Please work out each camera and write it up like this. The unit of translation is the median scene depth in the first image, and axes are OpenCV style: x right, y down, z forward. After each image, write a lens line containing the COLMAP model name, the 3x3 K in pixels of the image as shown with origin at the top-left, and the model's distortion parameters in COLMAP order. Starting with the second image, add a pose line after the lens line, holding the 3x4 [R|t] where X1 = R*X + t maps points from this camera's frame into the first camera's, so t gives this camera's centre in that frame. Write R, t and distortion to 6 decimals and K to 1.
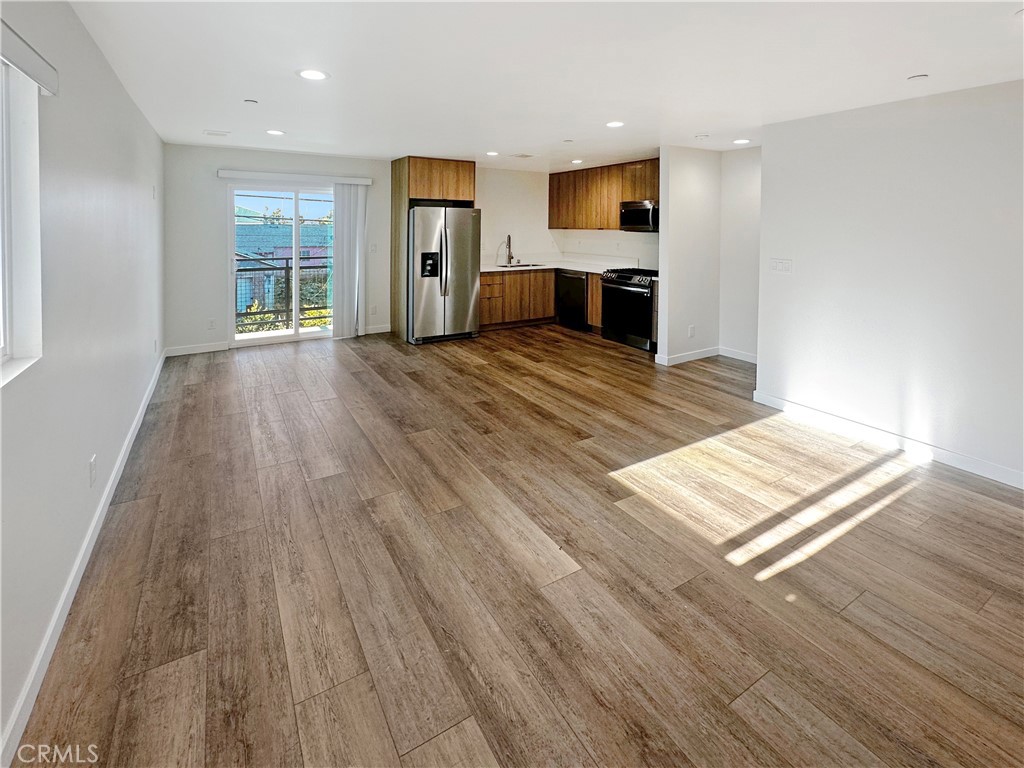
lens RADIAL K [[436.0, 0, 479.5], [0, 436.0, 387.3], [0, 0, 1]] dist [-0.001635, -0.000226]
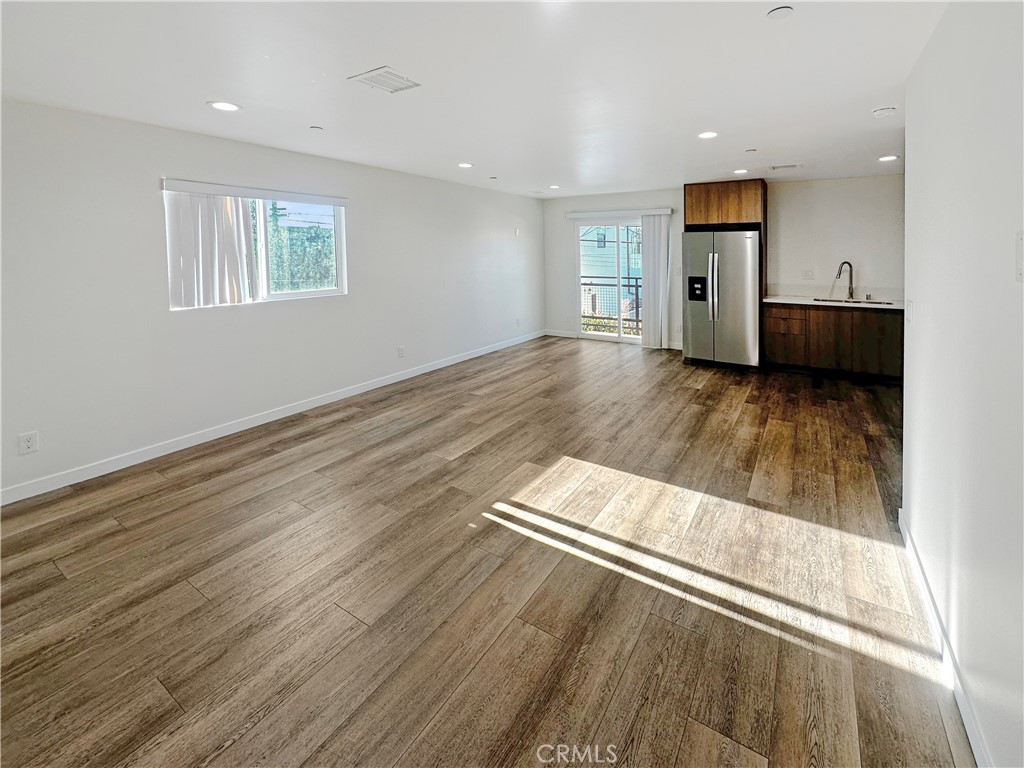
lens RADIAL K [[436.0, 0, 479.5], [0, 436.0, 387.3], [0, 0, 1]] dist [-0.001635, -0.000226]
pose [[0.409761, 0.264714, -0.872939, 0.863441], [-0.314930, 0.939179, 0.136971, -0.048055], [0.856104, 0.218790, 0.468206, 0.149927]]
